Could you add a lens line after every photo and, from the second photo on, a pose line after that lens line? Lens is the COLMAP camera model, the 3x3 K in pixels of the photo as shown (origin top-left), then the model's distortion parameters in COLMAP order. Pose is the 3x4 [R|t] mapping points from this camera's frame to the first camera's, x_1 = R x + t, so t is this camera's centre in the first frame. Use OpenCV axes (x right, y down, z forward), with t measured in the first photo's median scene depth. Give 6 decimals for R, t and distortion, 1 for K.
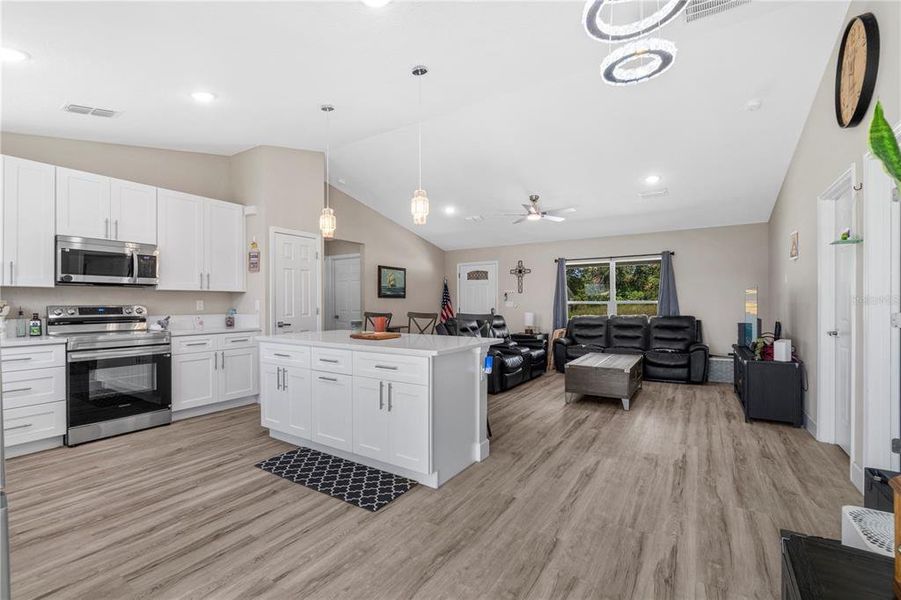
lens RADIAL K [[401.8, 0, 444.0], [0, 401.8, 296.8], [0, 0, 1]] dist [0.002176, -0.001317]
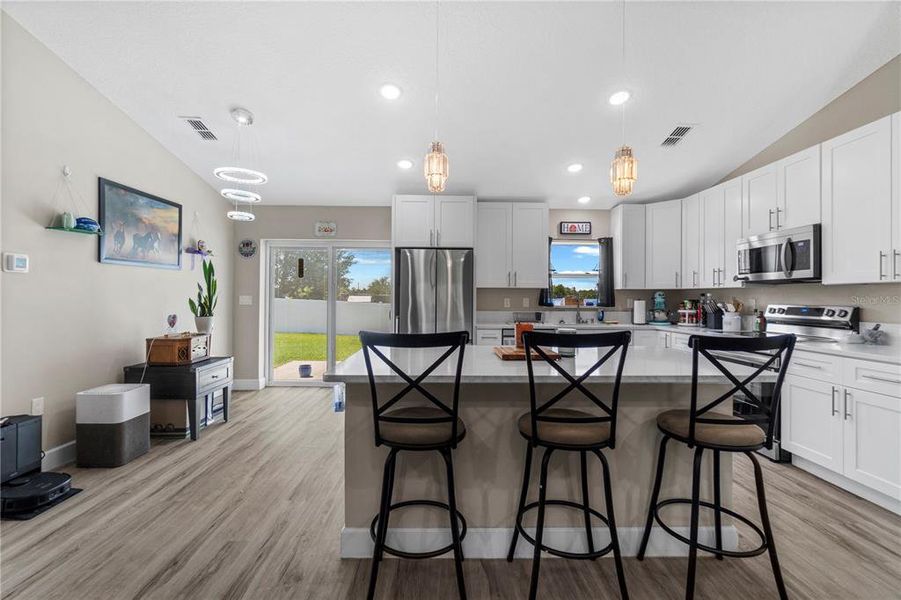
lens RADIAL K [[389.2, 0, 447.6], [0, 389.2, 296.4], [0, 0, 1]] dist [-0.005481, 0.001366]
pose [[-0.828965, -0.007004, -0.559257, 0.202133], [0.002362, 0.999869, -0.016024, 0.011710], [0.559295, -0.014604, -0.828840, 1.044048]]
